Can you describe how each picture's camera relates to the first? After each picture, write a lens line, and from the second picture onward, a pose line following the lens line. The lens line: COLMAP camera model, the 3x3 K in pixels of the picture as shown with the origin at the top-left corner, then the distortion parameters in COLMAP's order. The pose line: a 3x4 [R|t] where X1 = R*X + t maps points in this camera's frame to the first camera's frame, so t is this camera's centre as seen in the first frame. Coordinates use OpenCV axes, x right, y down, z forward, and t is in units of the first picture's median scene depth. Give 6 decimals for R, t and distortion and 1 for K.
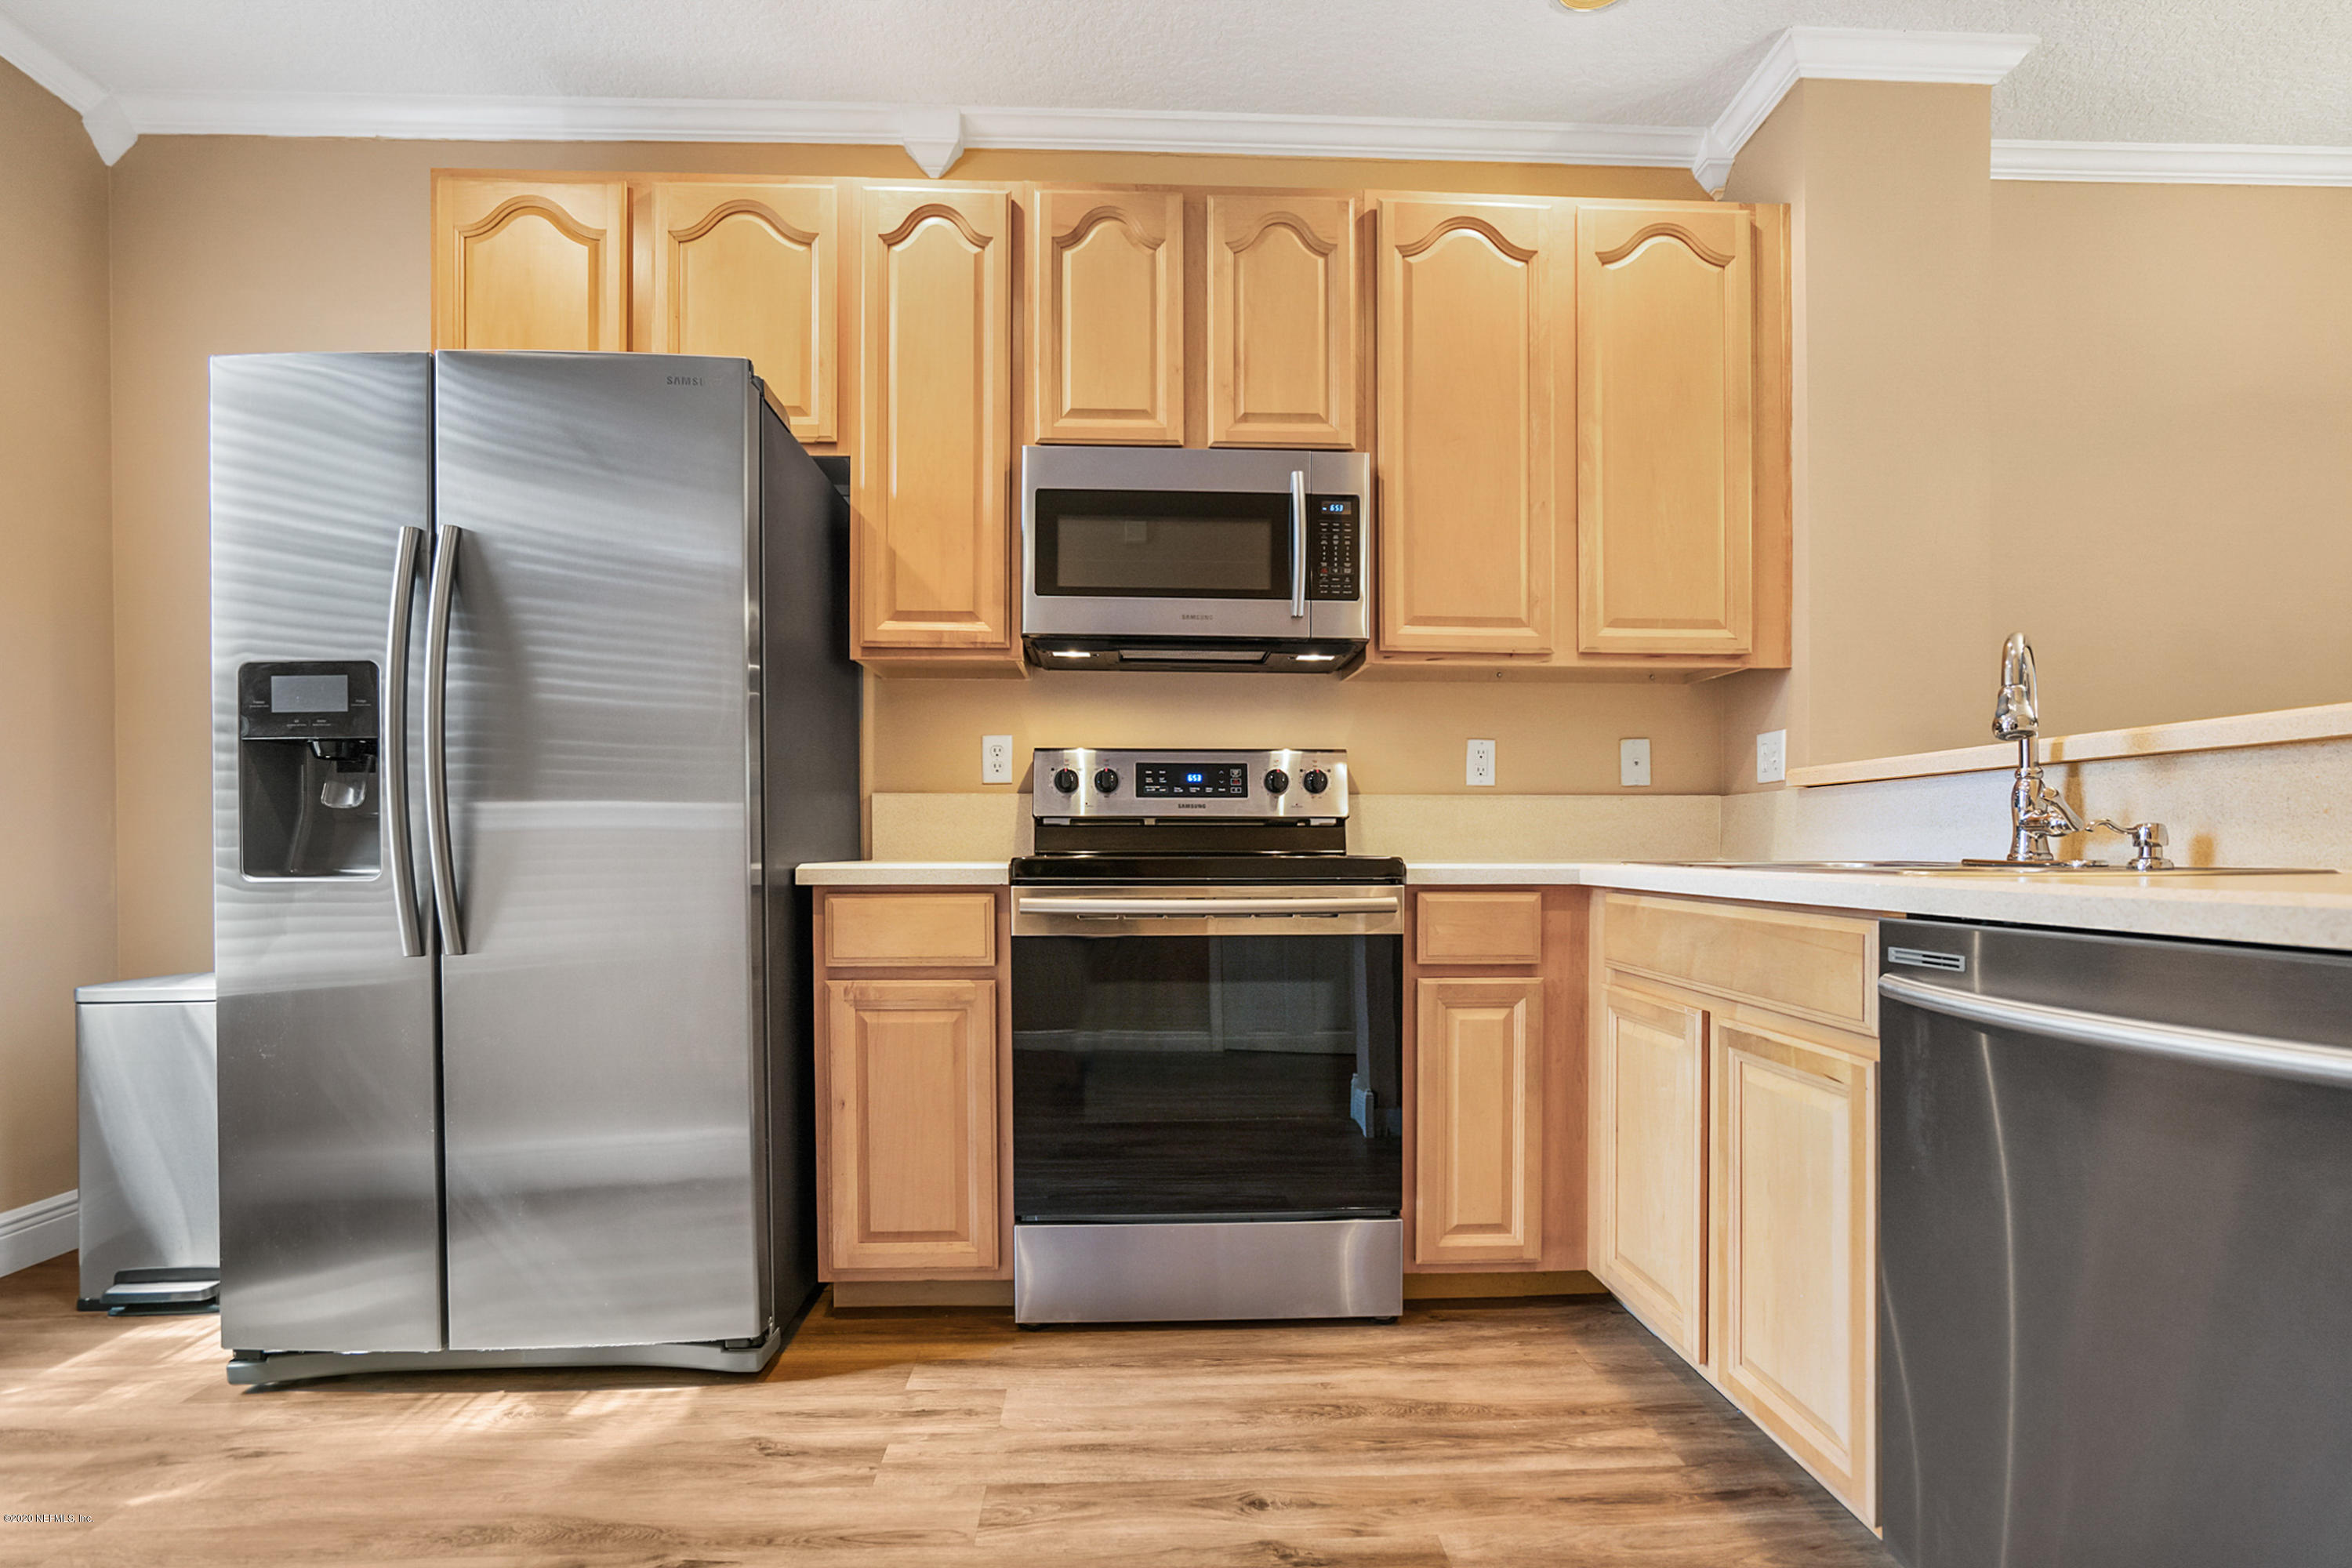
lens RADIAL K [[1117.1, 0, 1174.0], [0, 1117.1, 856.8], [0, 0, 1]] dist [-0.042710, 0.022693]
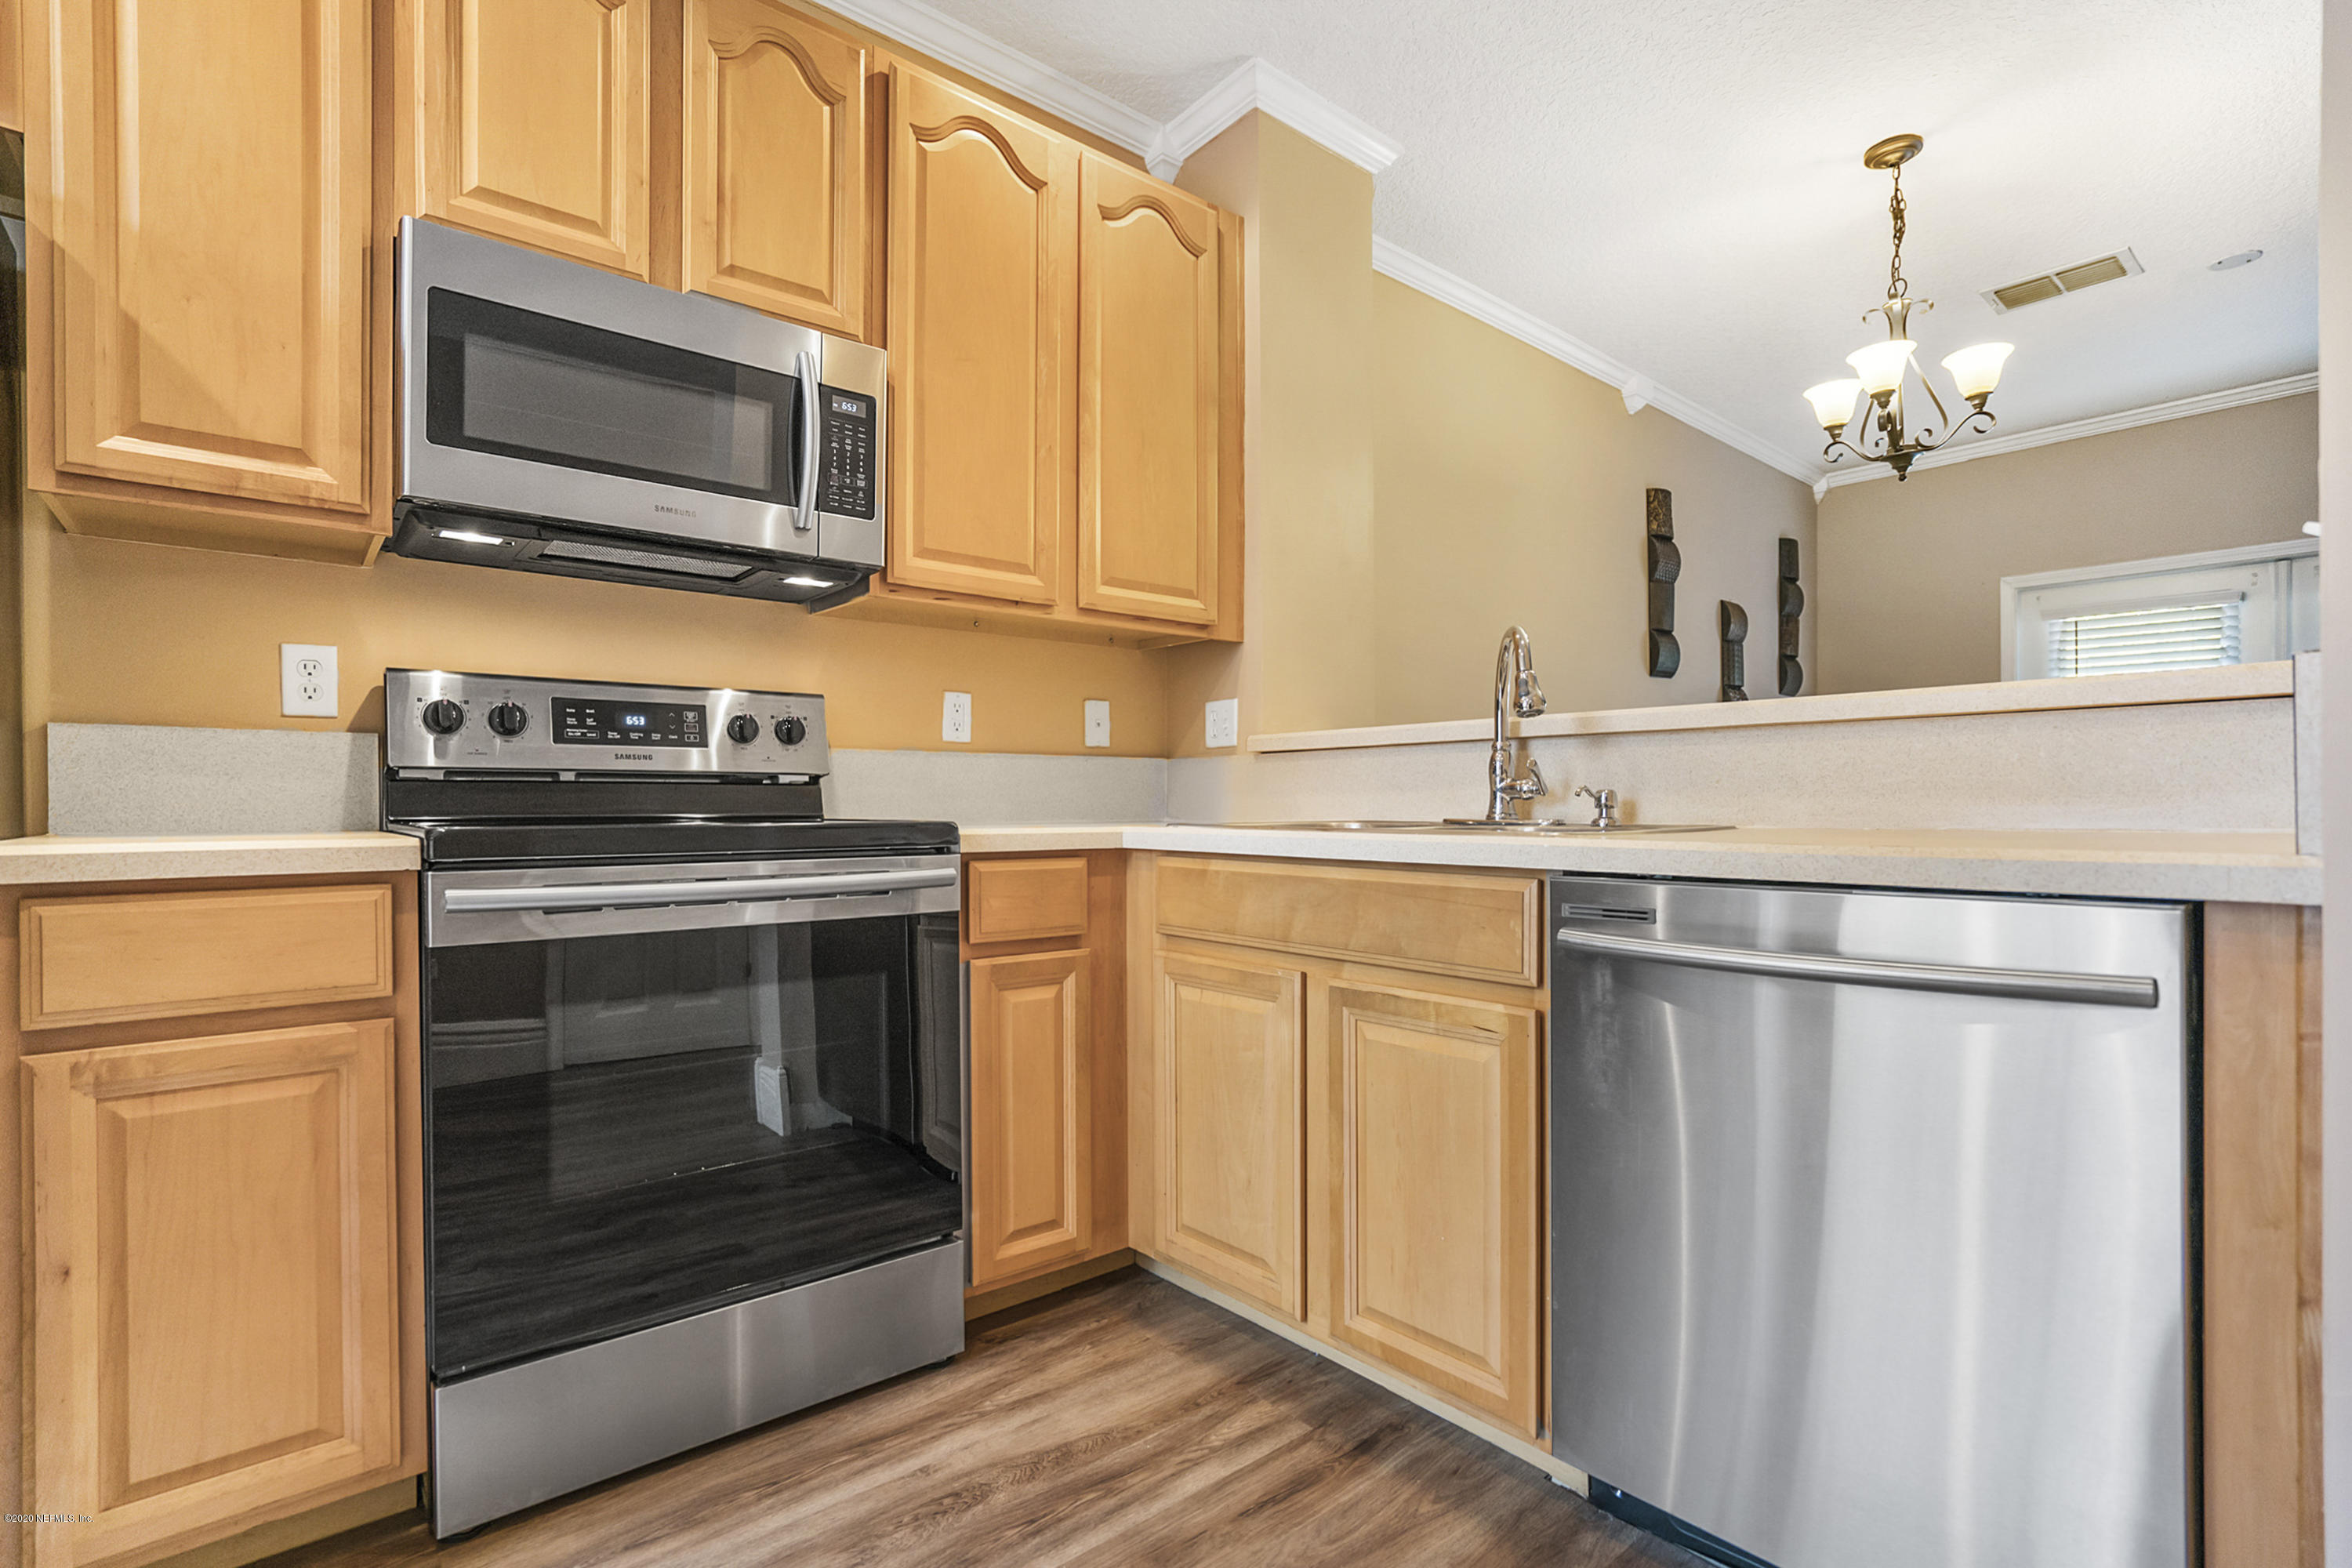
lens RADIAL K [[1098.3, 0, 1167.9], [0, 1098.3, 804.6], [0, 0, 1]] dist [-0.040831, 0.021423]
pose [[0.794927, -0.002196, 0.606701, -0.178766], [0.007115, 0.999958, -0.005703, -0.006836], [-0.606664, 0.008850, 0.794909, 0.220001]]
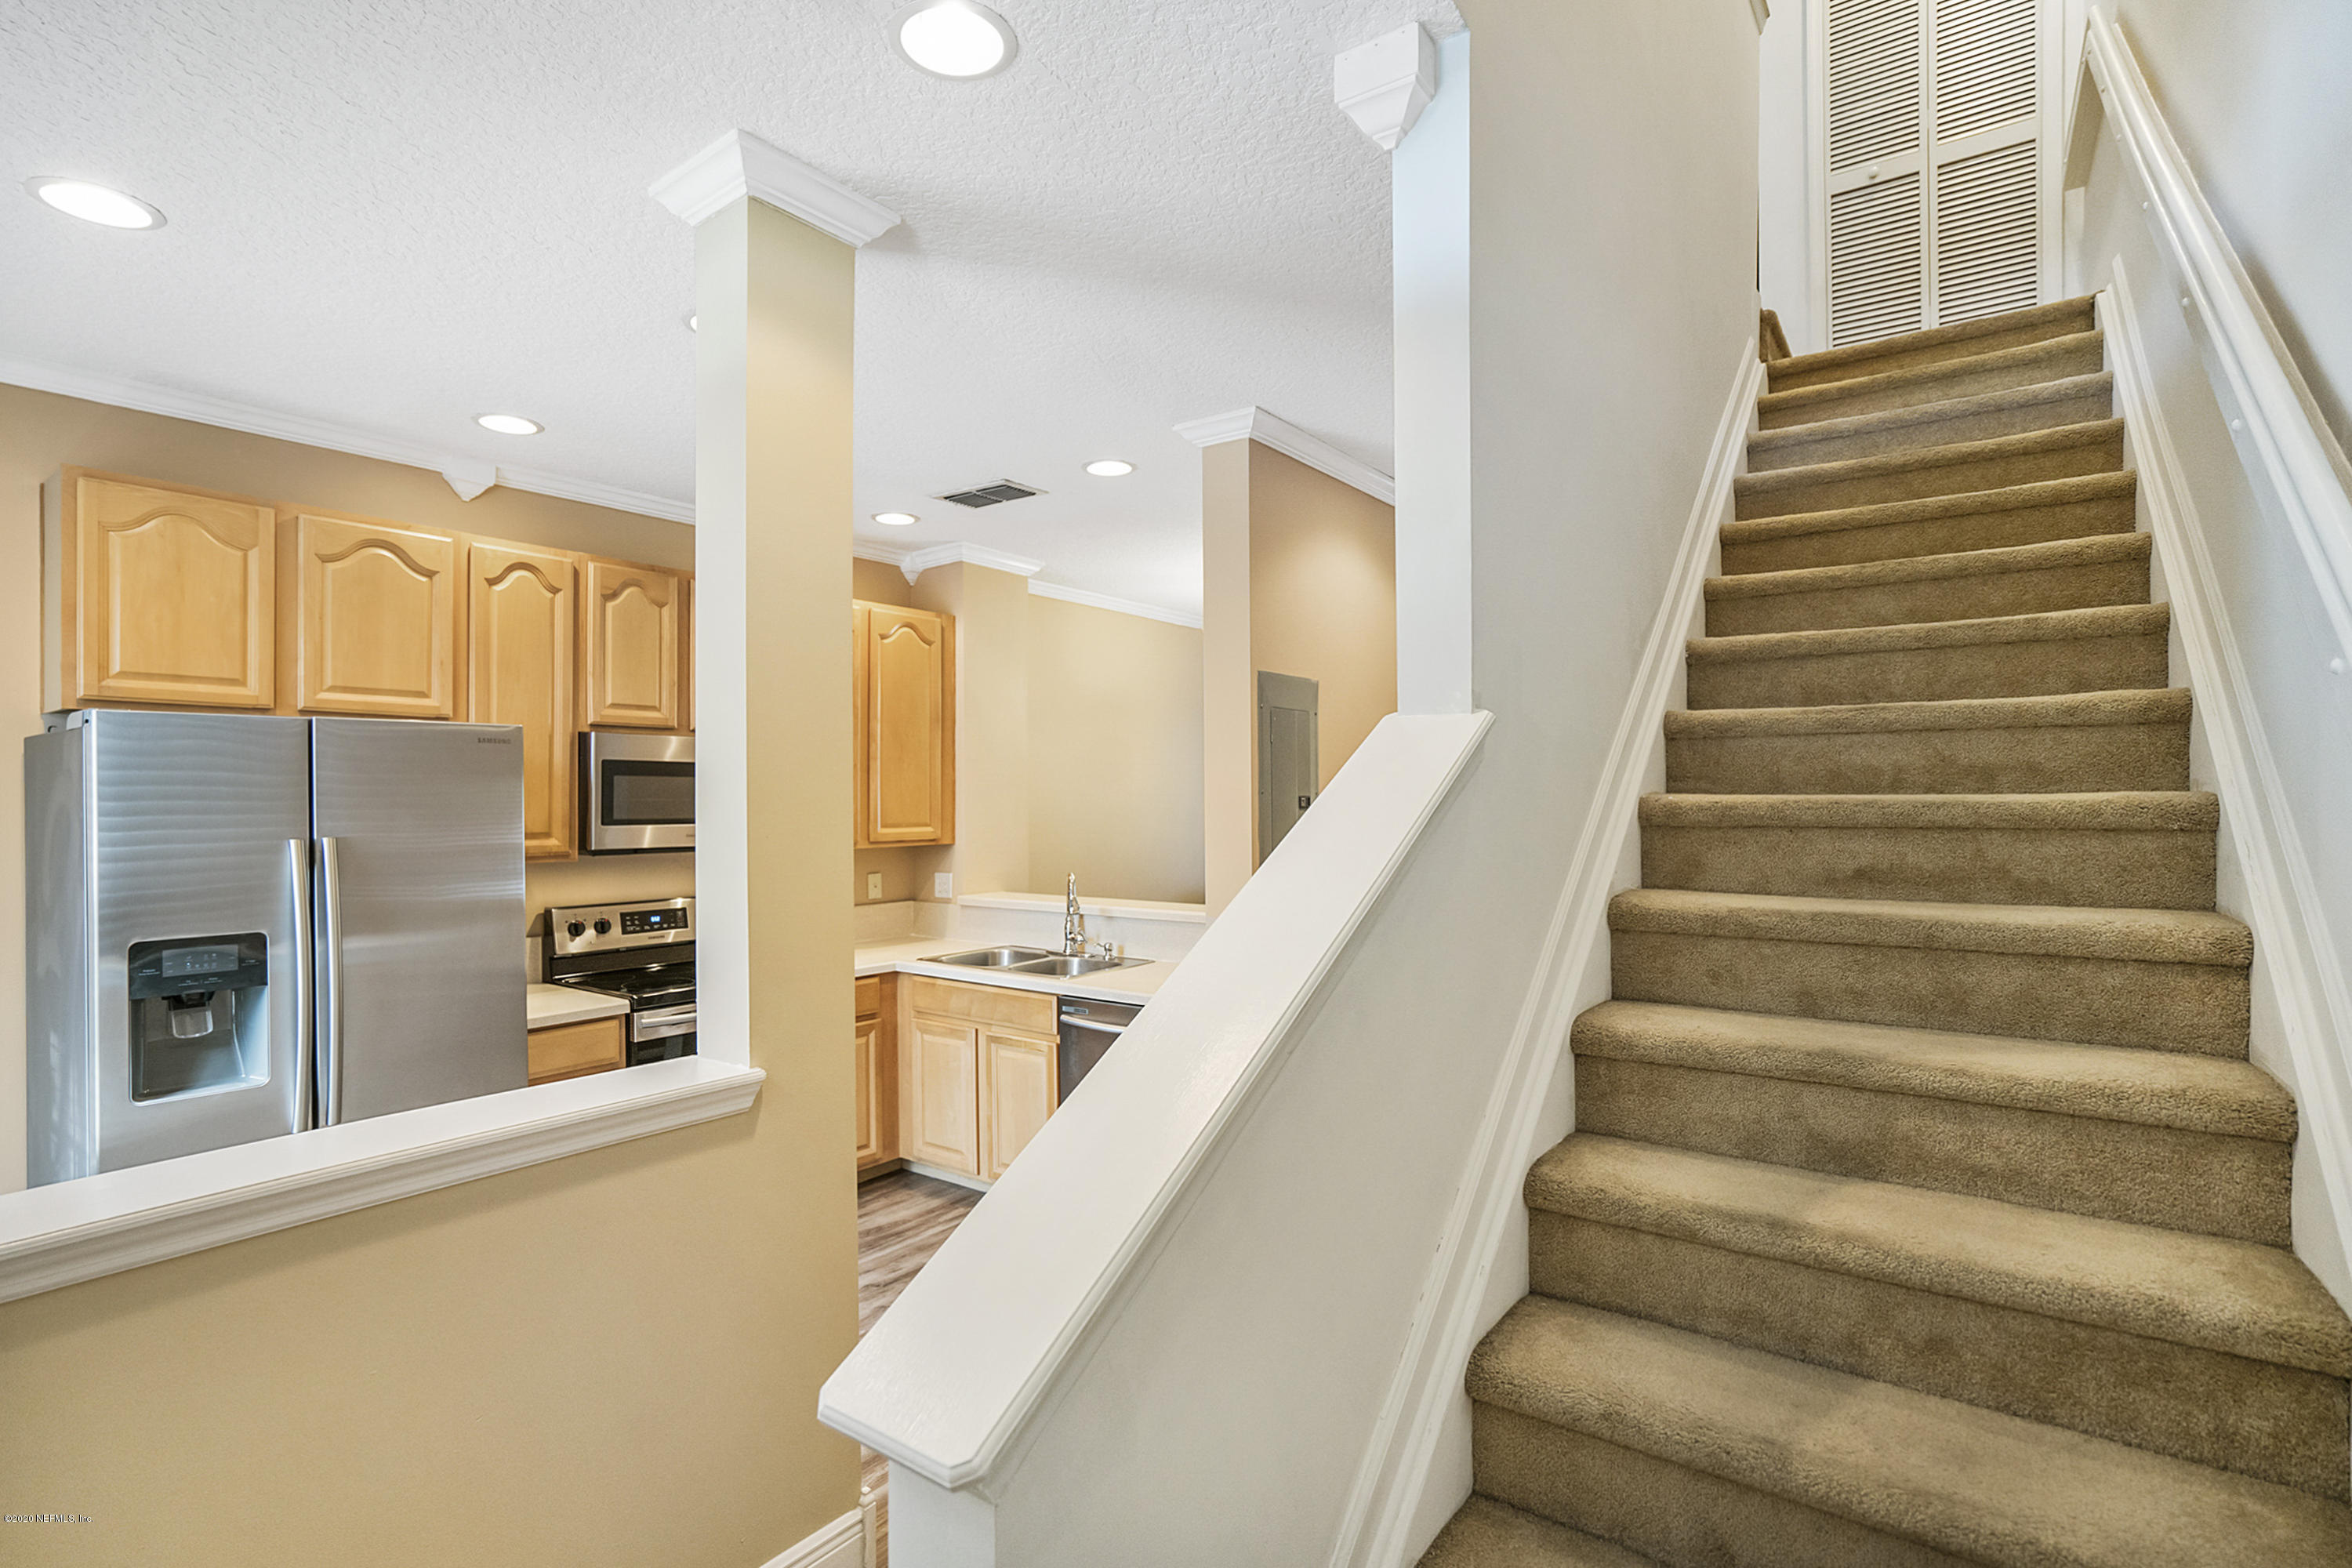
lens RADIAL K [[1104.9, 0, 1148.3], [0, 1104.9, 800.9], [0, 0, 1]] dist [-0.022619, 0.016072]
pose [[0.636846, -0.002641, 0.770986, -0.914982], [0.009772, 0.999941, -0.004647, -0.276198], [-0.770929, 0.010493, 0.636835, -0.671137]]
